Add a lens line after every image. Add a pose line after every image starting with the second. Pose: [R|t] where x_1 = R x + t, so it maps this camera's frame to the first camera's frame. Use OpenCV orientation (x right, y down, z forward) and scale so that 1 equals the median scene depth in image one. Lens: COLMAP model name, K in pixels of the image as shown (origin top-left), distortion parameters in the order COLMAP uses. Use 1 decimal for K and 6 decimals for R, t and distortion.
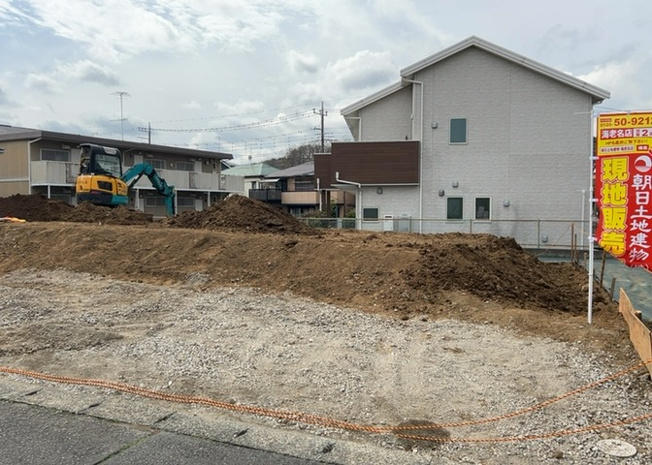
lens RADIAL K [[592.2, 0, 326.0], [0, 592.2, 232.5], [0, 0, 1]] dist [0.093276, -0.155409]
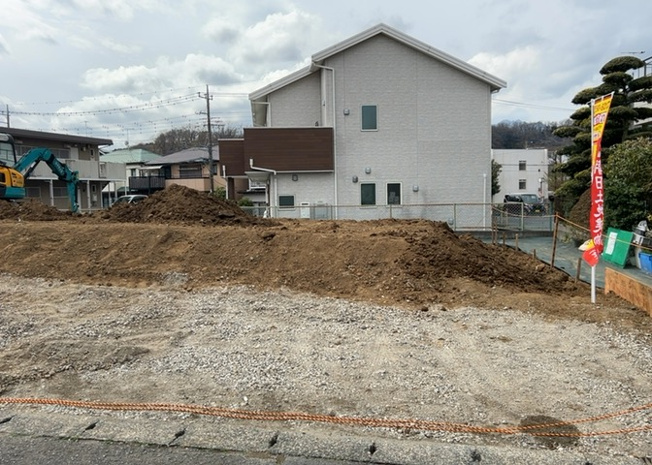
lens RADIAL K [[592.2, 0, 326.0], [0, 592.2, 232.5], [0, 0, 1]] dist [0.093276, -0.155409]
pose [[0.976893, -0.034164, 0.210980, -0.203246], [0.029157, 0.999216, 0.026799, -0.011916], [-0.211730, -0.020028, 0.977123, 0.064456]]
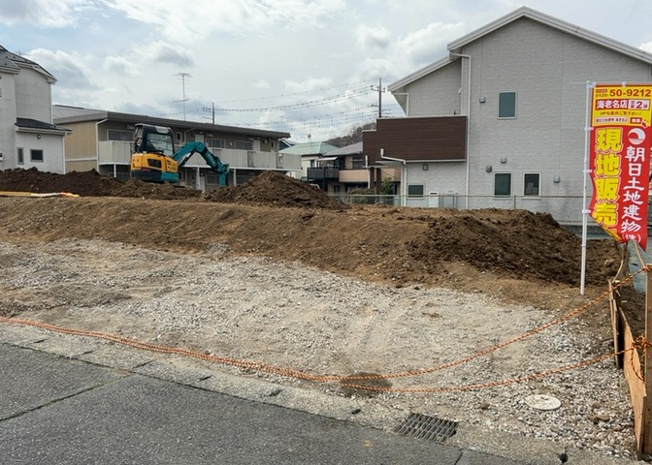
lens RADIAL K [[592.2, 0, 326.0], [0, 592.2, 232.5], [0, 0, 1]] dist [0.093276, -0.155409]
pose [[0.993850, 0.007169, -0.110504, 0.105997], [-0.003226, 0.999353, 0.035821, 0.011487], [0.110689, -0.035244, 0.993230, -0.038223]]
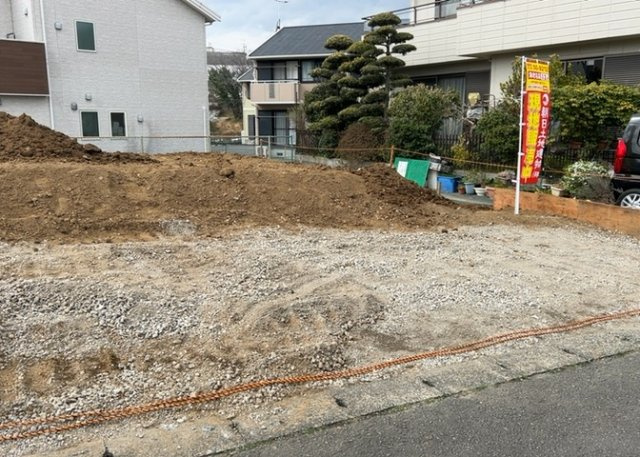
lens RADIAL K [[581.3, 0, 320.0], [0, 581.3, 228.5], [0, 0, 1]] dist [0.093276, -0.155409]
pose [[0.638418, -0.140440, 0.756769, -0.762158], [0.030982, 0.987105, 0.157049, -0.037894], [-0.769066, -0.076817, 0.634536, 0.417541]]
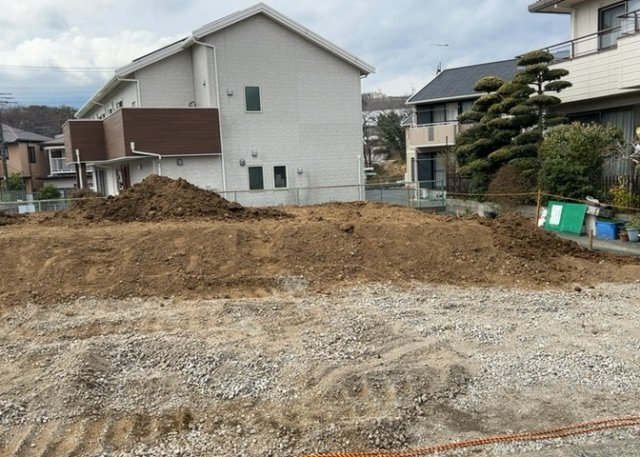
lens RADIAL K [[581.3, 0, 320.0], [0, 581.3, 228.5], [0, 0, 1]] dist [0.093276, -0.155409]
pose [[0.830232, -0.099983, 0.548378, -0.694087], [0.070363, 0.994711, 0.074834, -0.059586], [-0.552960, -0.023544, 0.832875, 0.351721]]
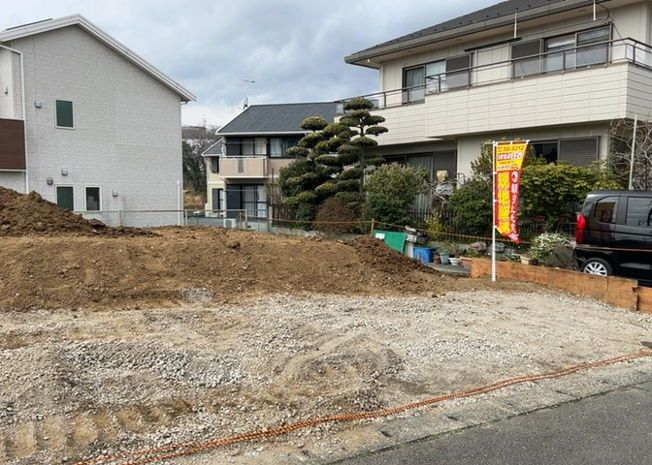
lens RADIAL K [[592.2, 0, 326.0], [0, 592.2, 232.5], [0, 0, 1]] dist [0.093276, -0.155409]
pose [[0.573880, -0.054000, 0.817157, -0.895364], [0.032107, 0.998540, 0.043438, -0.045089], [-0.818310, 0.001308, 0.574776, 0.409782]]
